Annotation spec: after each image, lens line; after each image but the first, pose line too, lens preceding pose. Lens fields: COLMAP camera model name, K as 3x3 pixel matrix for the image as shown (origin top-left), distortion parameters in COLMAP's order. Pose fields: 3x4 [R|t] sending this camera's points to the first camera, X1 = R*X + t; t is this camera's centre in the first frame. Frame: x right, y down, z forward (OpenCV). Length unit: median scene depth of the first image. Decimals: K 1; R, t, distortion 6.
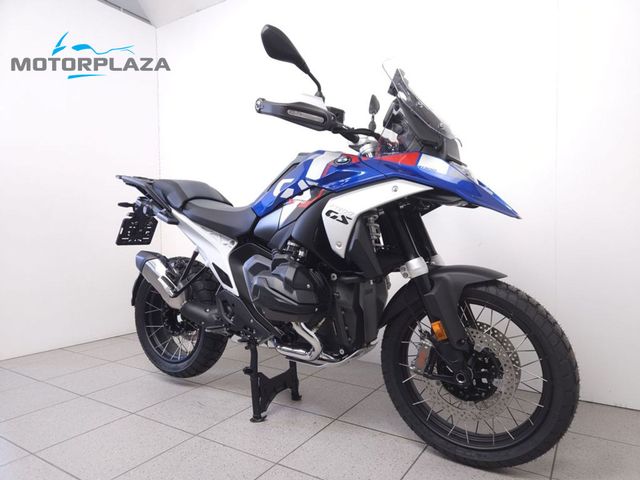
lens RADIAL K [[423.6, 0, 324.3], [0, 423.6, 240.5], [0, 0, 1]] dist [0.047334, 0.000992]
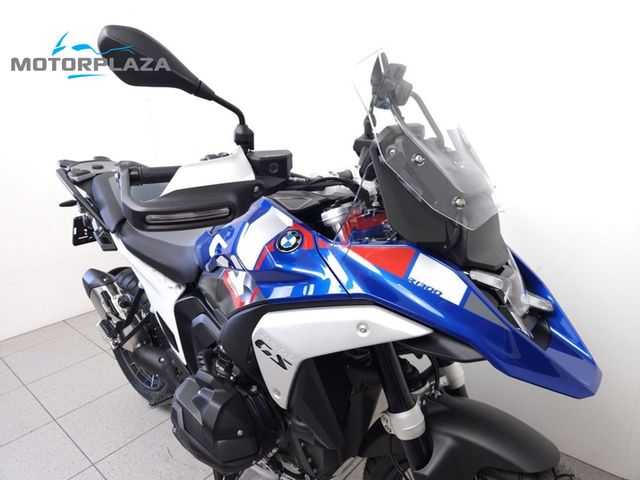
lens RADIAL K [[423.6, 0, 317.5], [0, 423.6, 239.8], [0, 0, 1]] dist [0.047334, 0.000992]
pose [[0.990001, 0.017707, -0.139942, 0.167184], [0.020031, 0.964389, 0.263729, -0.348533], [0.139628, -0.263895, 0.954392, 0.442384]]
